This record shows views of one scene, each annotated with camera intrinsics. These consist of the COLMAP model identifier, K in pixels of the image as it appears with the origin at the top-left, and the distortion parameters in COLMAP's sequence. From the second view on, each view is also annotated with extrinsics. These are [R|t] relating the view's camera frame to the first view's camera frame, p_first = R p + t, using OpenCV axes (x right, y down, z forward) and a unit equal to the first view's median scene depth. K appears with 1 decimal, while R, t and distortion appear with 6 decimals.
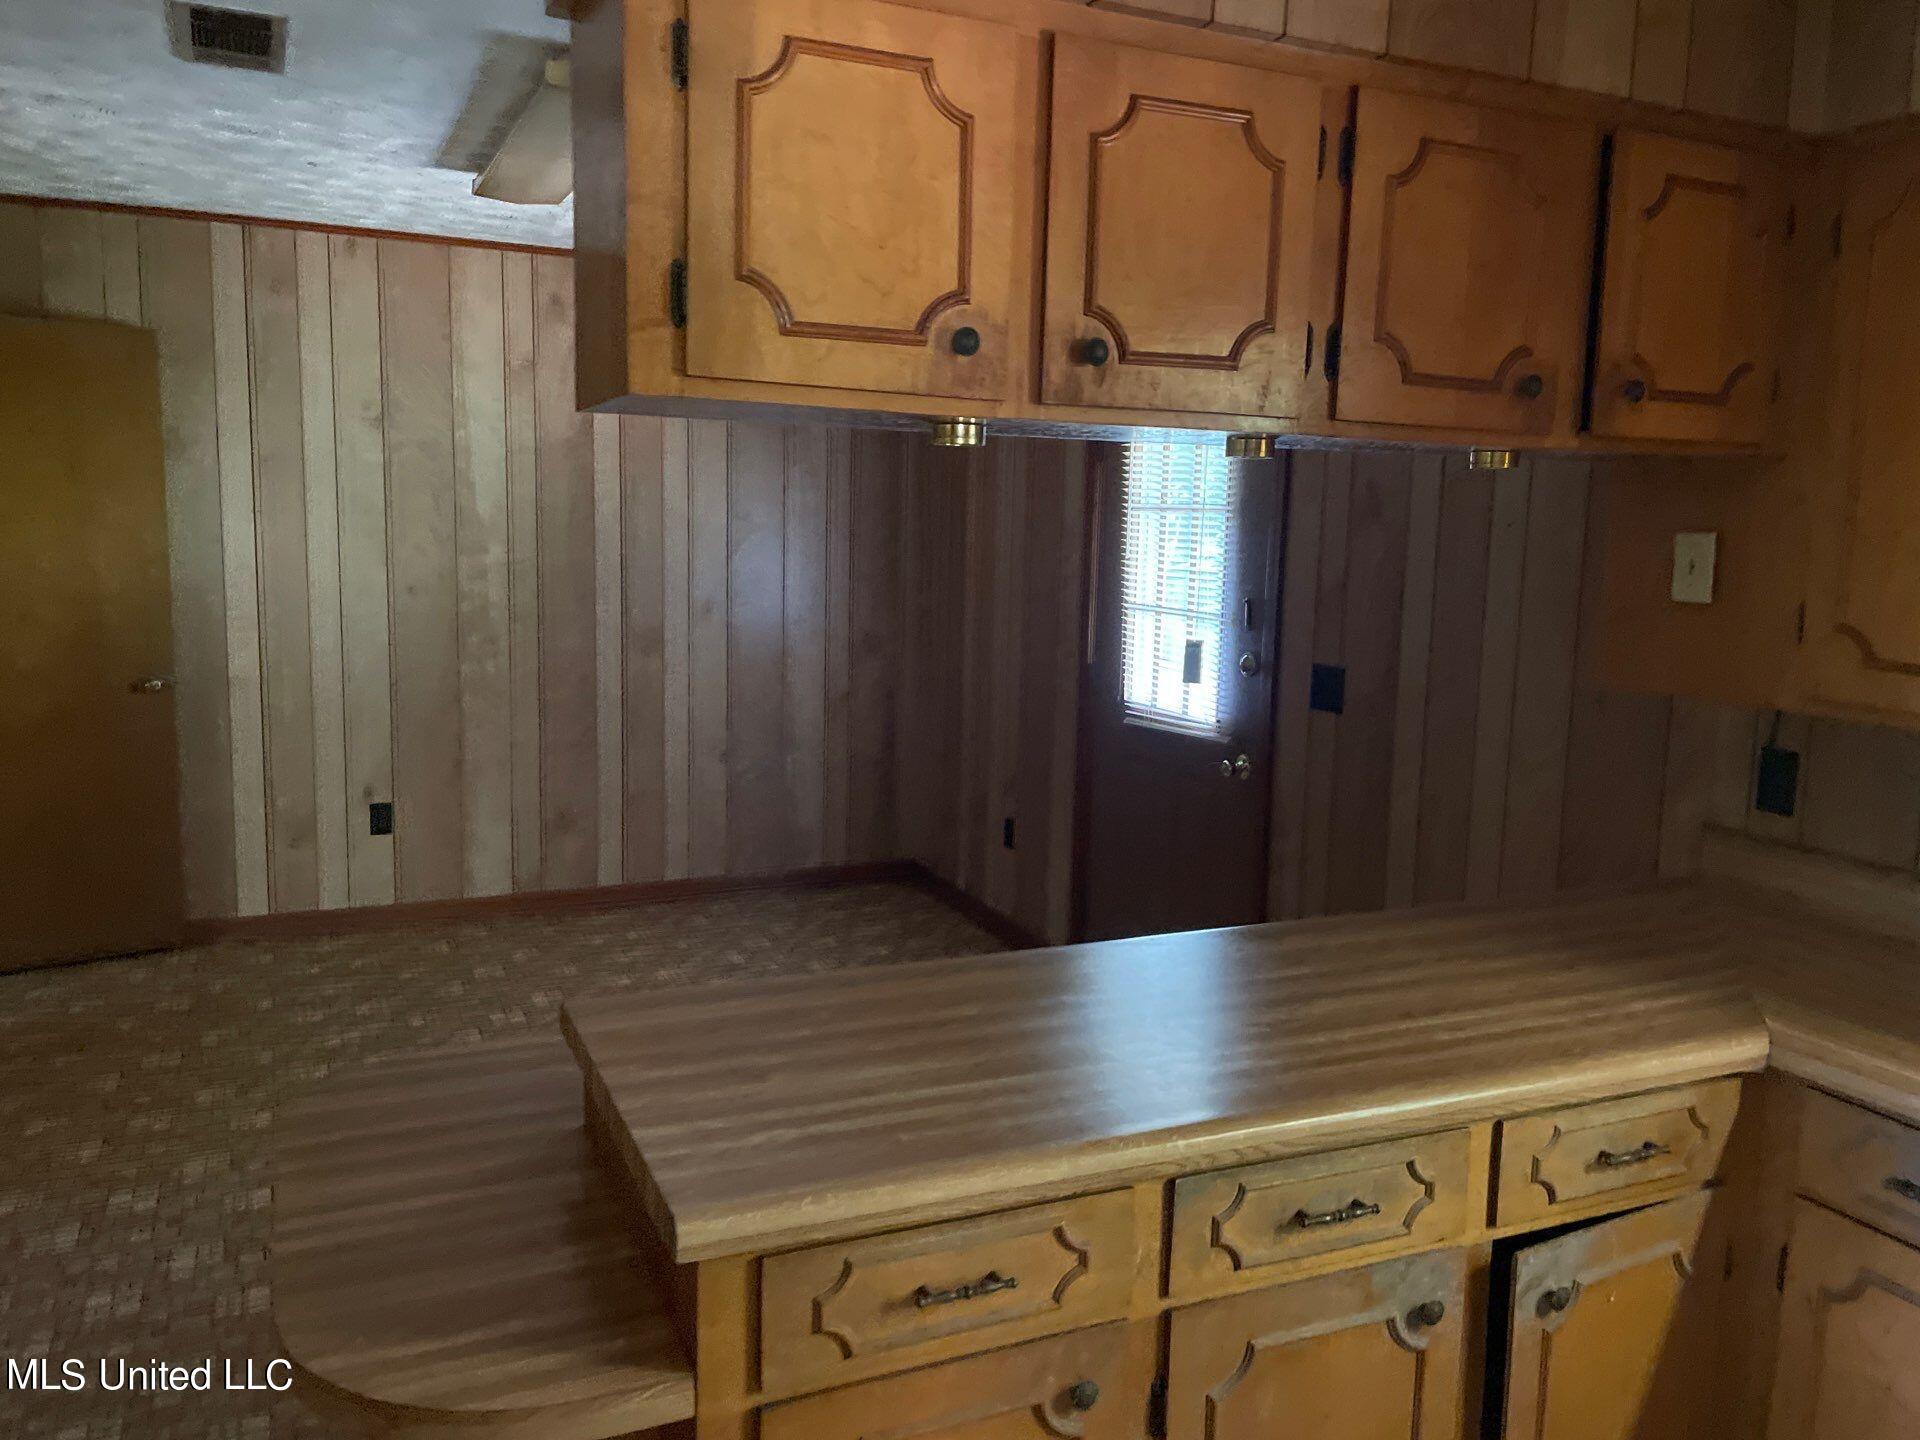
lens RADIAL K [[1478.2, 0, 960.4], [0, 1478.2, 697.2], [0, 0, 1]] dist [0.100177, -0.132319]
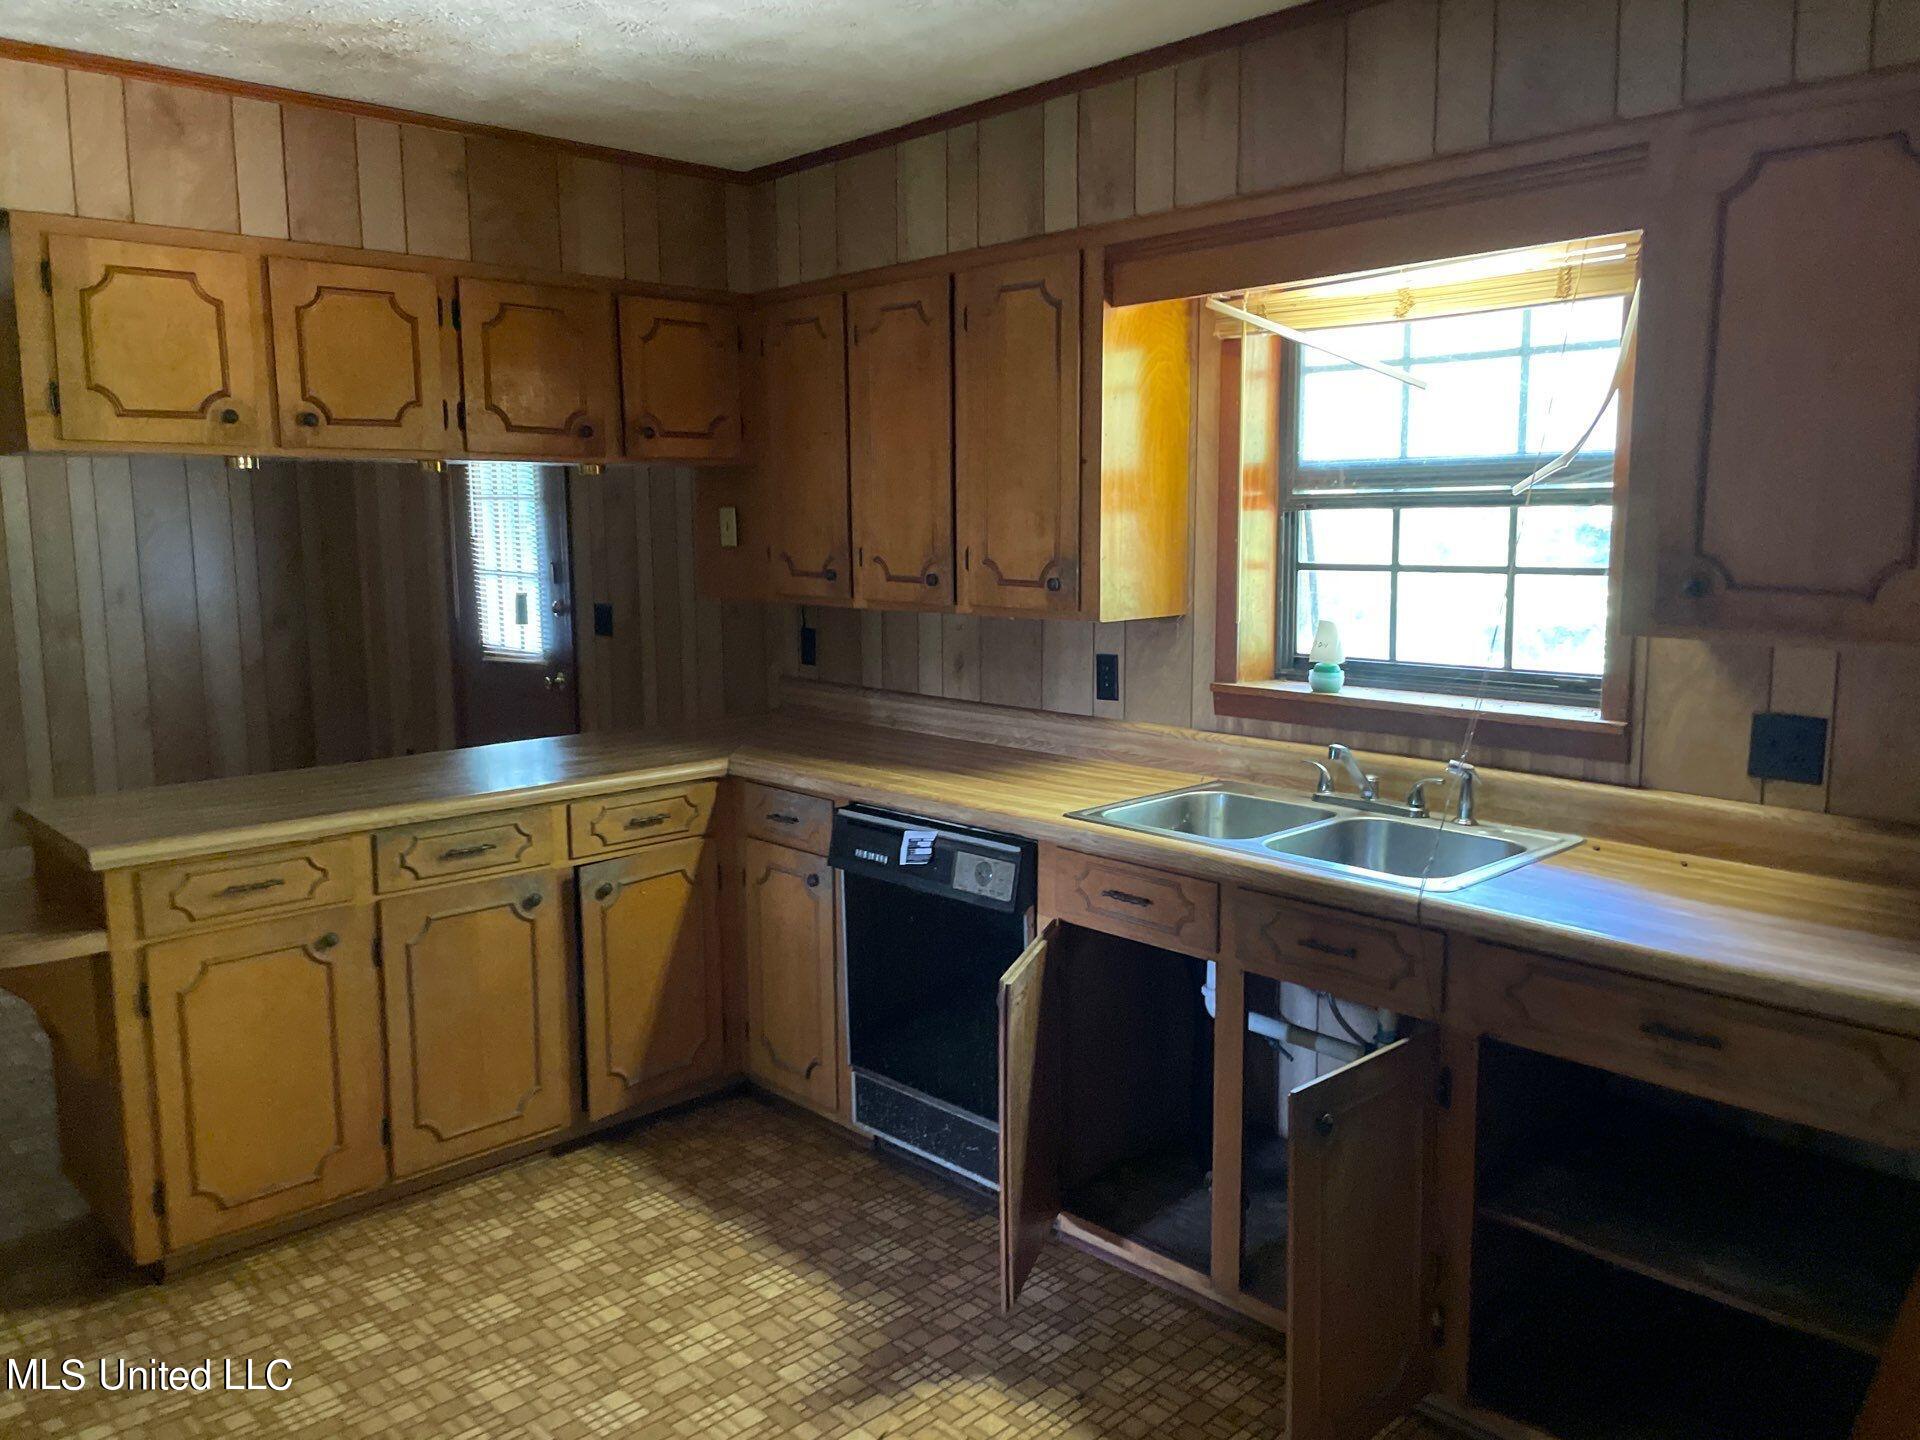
lens RADIAL K [[1478.2, 0, 960.4], [0, 1478.2, 697.2], [0, 0, 1]] dist [0.100177, -0.132319]
pose [[0.946097, -0.074702, 0.315152, 0.227092], [0.071316, 0.997205, 0.022279, 0.126329], [-0.315935, 0.001397, 0.948780, -0.996491]]
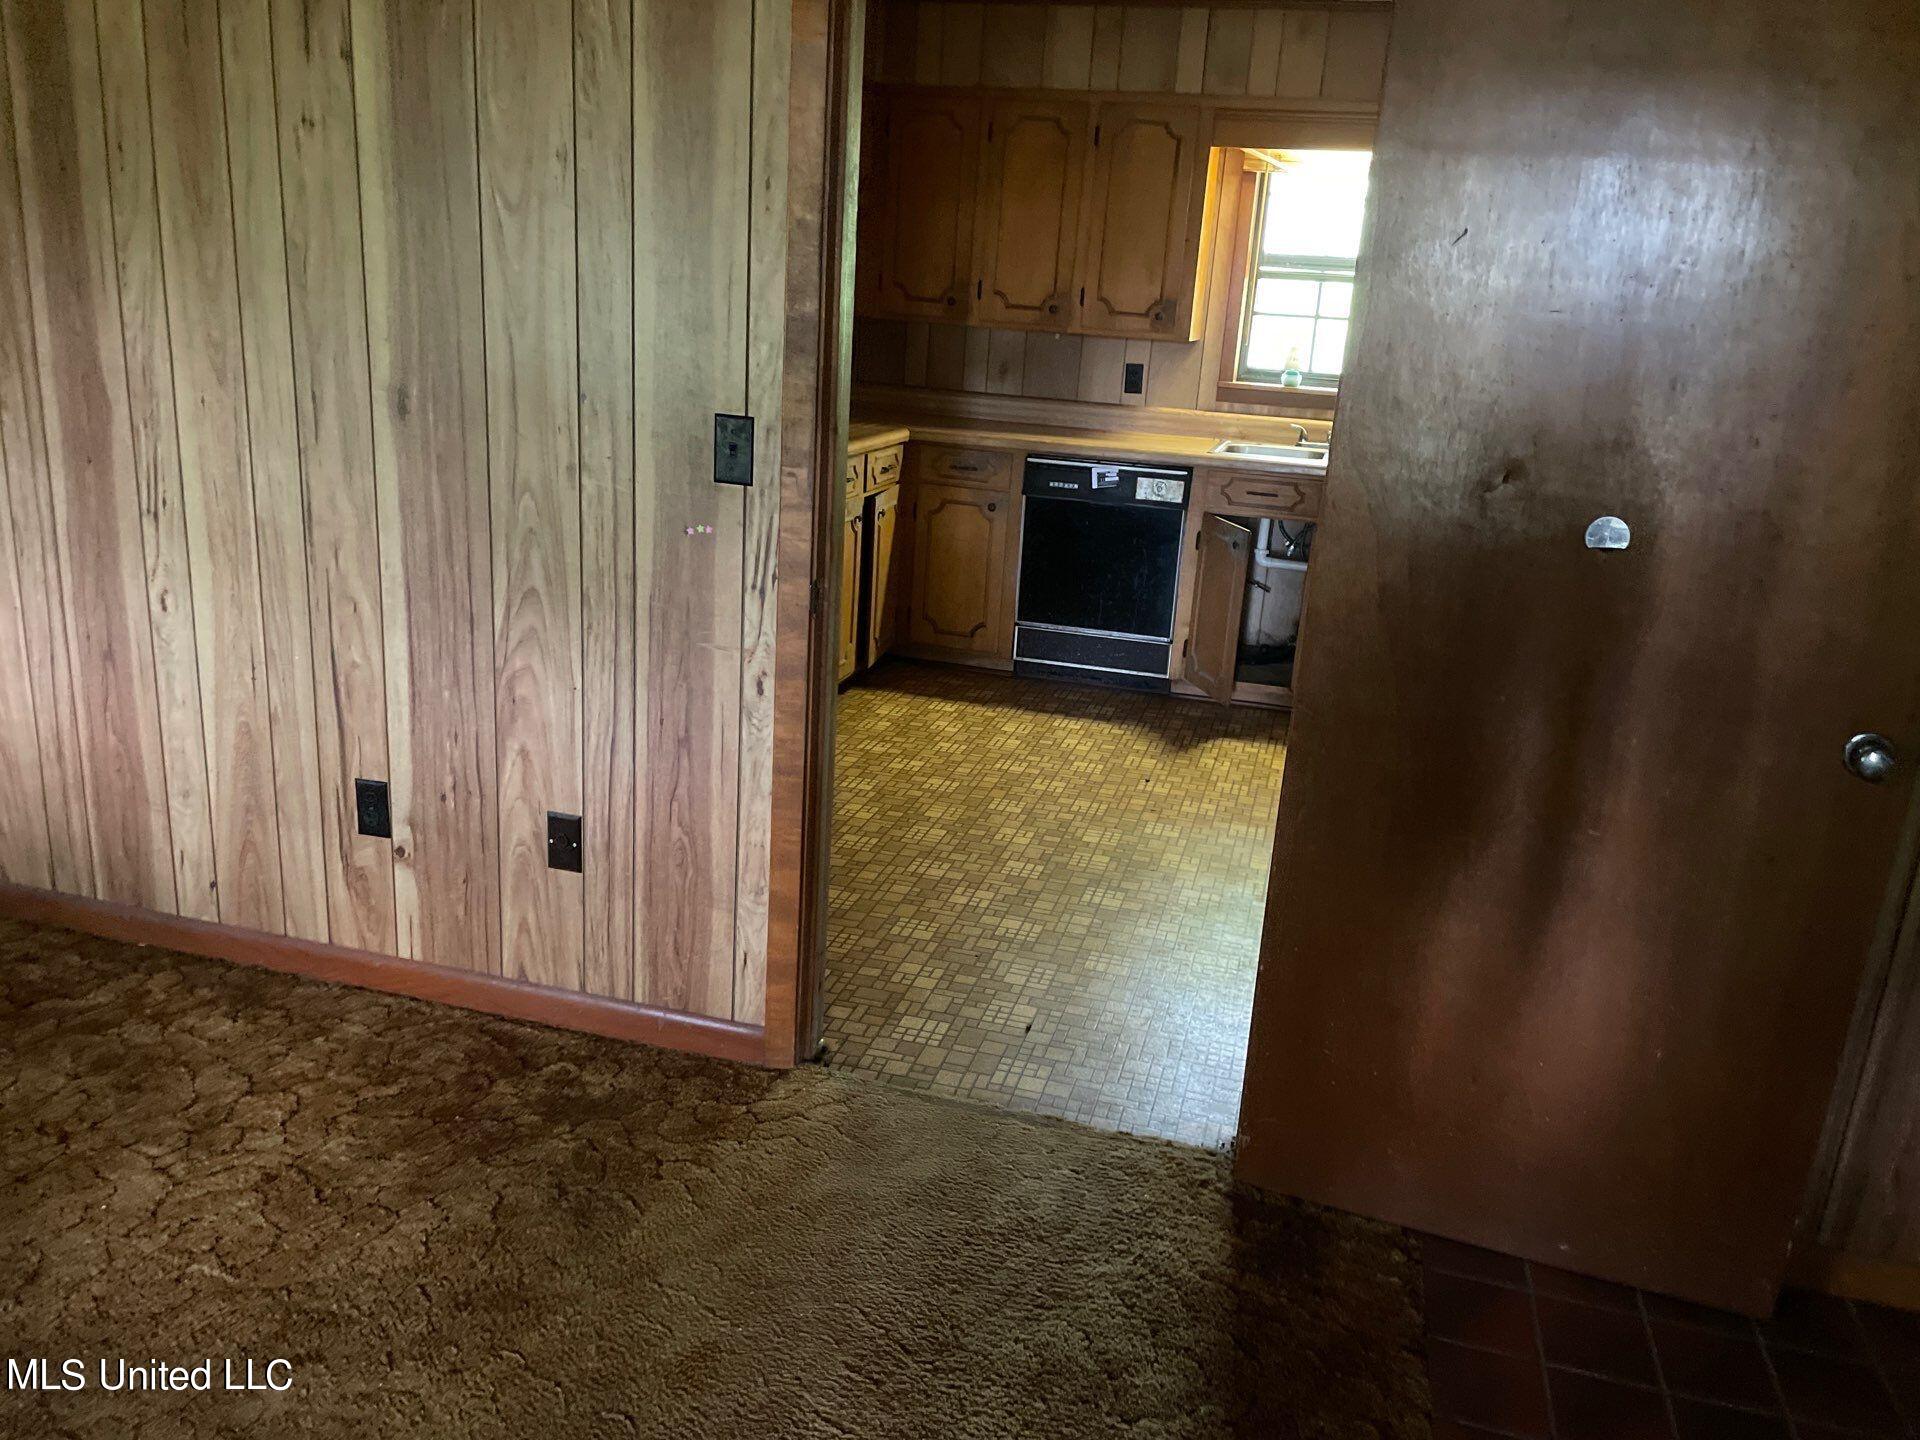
lens RADIAL K [[1491.6, 0, 981.2], [0, 1491.6, 717.6], [0, 0, 1]] dist [0.099825, -0.135227]
pose [[0.633636, -0.202804, 0.746576, -1.720925], [0.042103, 0.972638, 0.228479, 0.116514], [-0.772484, -0.113339, 0.624838, -1.026801]]
